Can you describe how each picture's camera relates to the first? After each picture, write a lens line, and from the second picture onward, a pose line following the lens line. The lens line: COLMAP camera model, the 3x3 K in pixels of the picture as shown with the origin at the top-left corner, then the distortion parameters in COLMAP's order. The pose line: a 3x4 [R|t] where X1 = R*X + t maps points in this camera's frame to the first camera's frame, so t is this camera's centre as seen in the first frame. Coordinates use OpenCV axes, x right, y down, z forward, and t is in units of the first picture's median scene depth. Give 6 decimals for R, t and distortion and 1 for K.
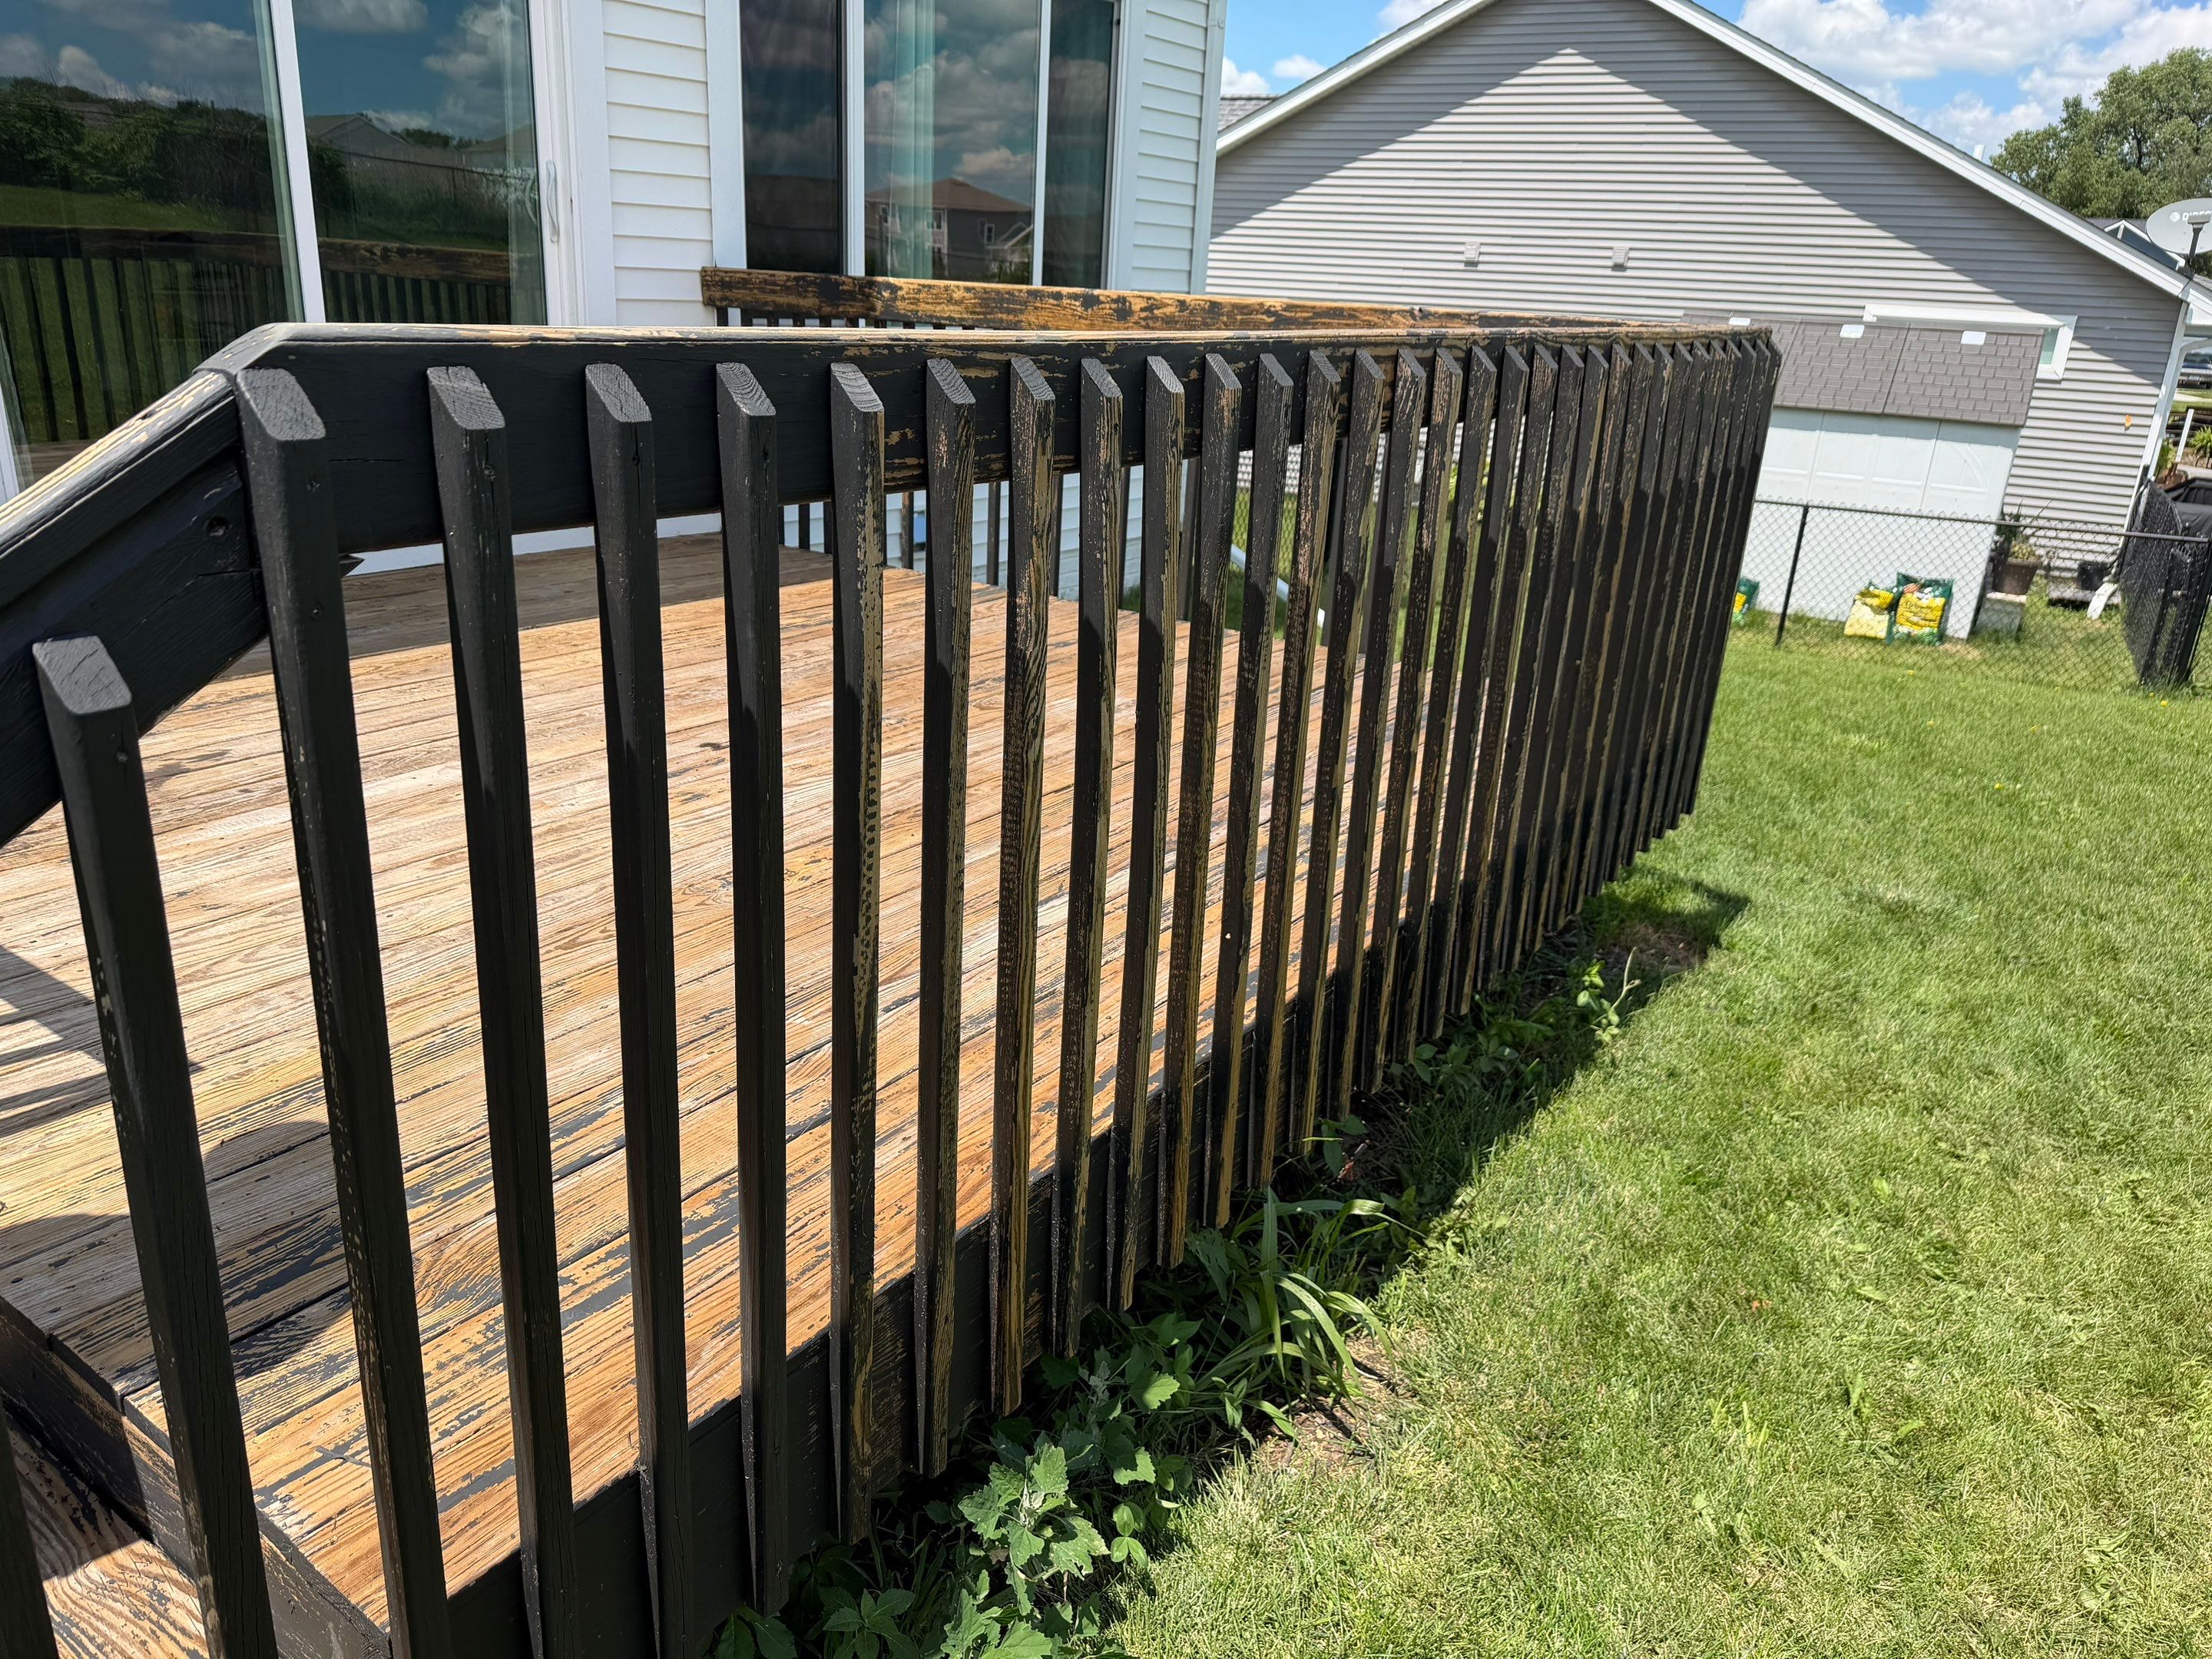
lens RADIAL K [[1542.2, 0, 1095.9], [0, 1542.2, 828.0], [0, 0, 1]] dist [0.012206, -0.002352]
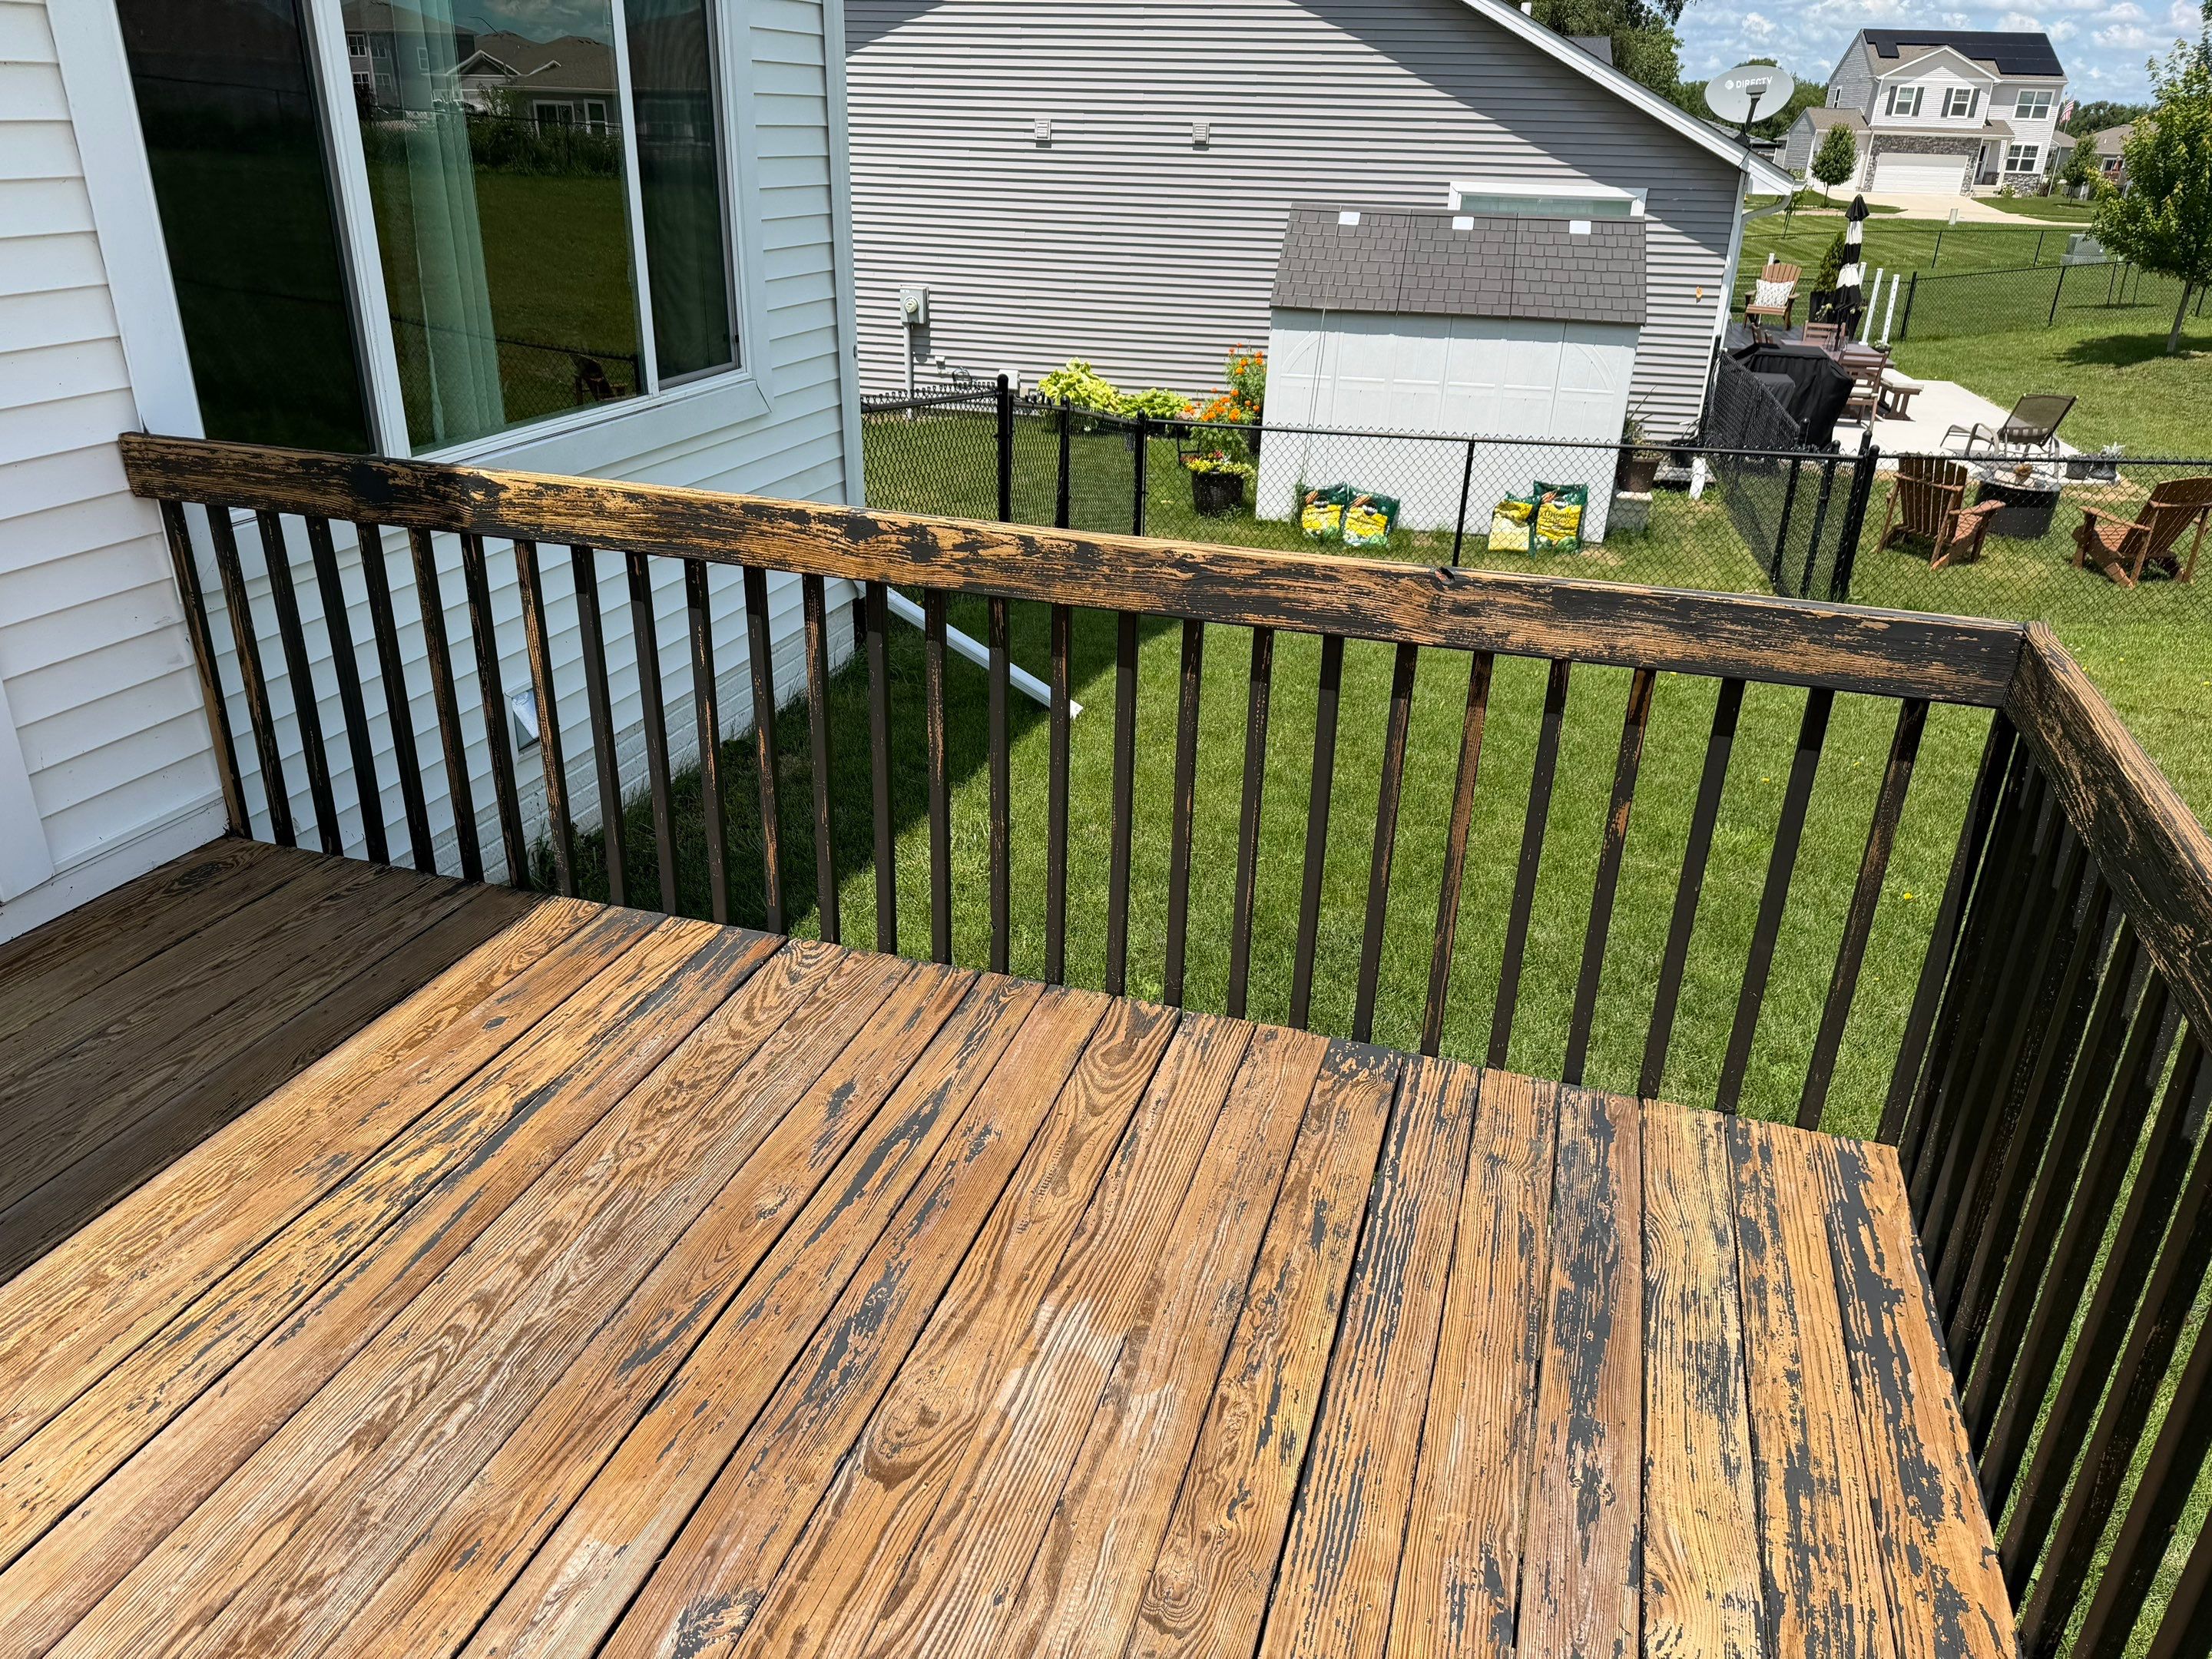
lens RADIAL K [[1540.8, 0, 1100.5], [0, 1540.8, 819.4], [0, 0, 1]] dist [0.073816, -0.094911]
pose [[0.952798, -0.147858, 0.265167, -0.031444], [0.122905, 0.986476, 0.108440, -0.095205], [-0.277615, -0.070731, 0.958085, 0.126813]]
